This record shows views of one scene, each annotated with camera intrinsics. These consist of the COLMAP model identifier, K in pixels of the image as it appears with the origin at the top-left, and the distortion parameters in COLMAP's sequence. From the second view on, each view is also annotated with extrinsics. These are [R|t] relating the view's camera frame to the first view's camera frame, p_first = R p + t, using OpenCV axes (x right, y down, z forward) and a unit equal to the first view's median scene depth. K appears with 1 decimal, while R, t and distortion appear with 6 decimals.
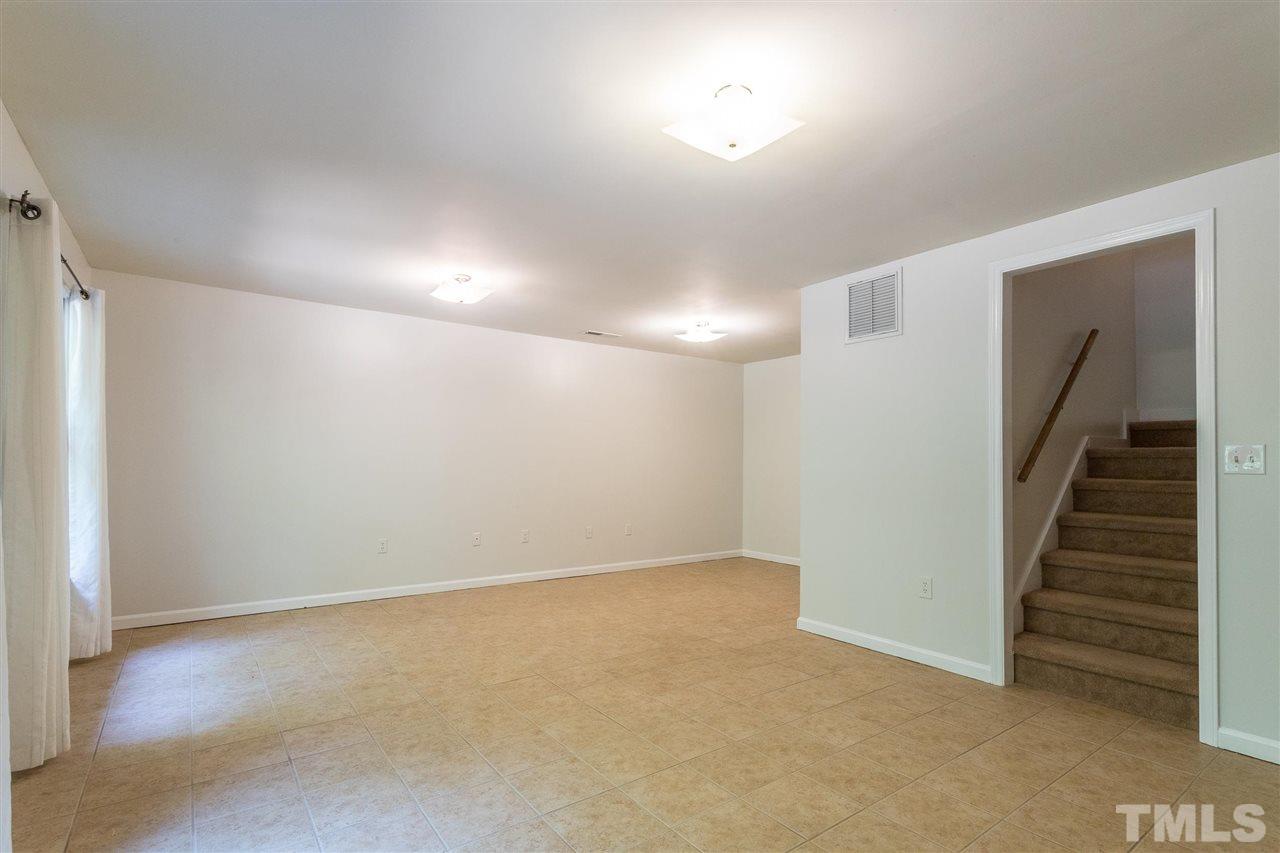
lens RADIAL K [[609.4, 0, 645.4], [0, 609.4, 443.0], [0, 0, 1]] dist [-0.001560, 0.000197]
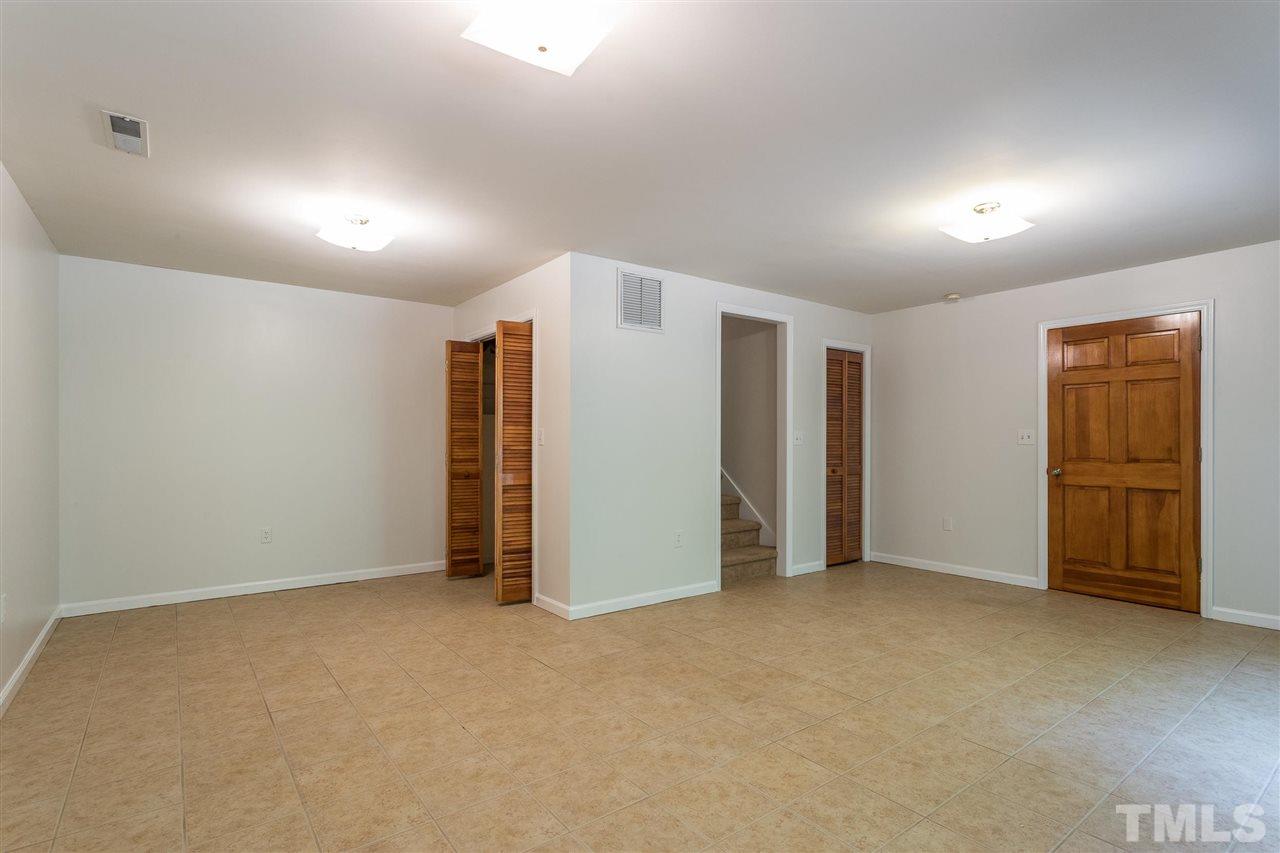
lens RADIAL K [[627.2, 0, 640.0], [0, 627.2, 426.5], [0, 0, 1]] dist [-0.000340, 0.000126]
pose [[-0.004809, 0.015228, 0.999872, -0.841786], [-0.029698, 0.999441, -0.015364, 0.027031], [-0.999547, -0.029768, -0.004354, 1.082489]]
